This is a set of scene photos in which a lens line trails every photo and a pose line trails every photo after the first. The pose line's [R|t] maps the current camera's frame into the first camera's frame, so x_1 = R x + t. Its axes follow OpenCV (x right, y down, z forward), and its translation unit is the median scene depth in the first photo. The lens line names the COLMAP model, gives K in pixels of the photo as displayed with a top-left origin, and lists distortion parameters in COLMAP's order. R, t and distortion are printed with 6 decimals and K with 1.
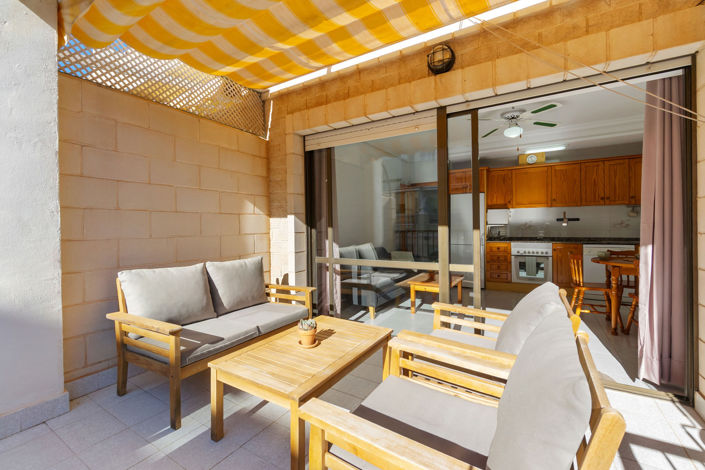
lens RADIAL K [[304.2, 0, 352.4], [0, 304.2, 232.6], [0, 0, 1]] dist [-0.005026, 0.000680]
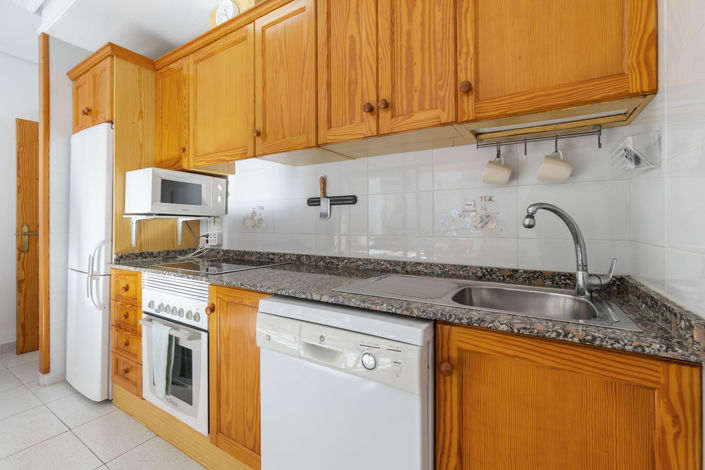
lens RADIAL K [[304.2, 0, 351.8], [0, 304.2, 229.2], [0, 0, 1]] dist [-0.005026, 0.000680]
pose [[0.999944, 0.010033, 0.003297, 0.739724], [-0.010013, 0.999931, -0.006094, -0.011213], [-0.003358, 0.006060, 0.999976, 0.686865]]
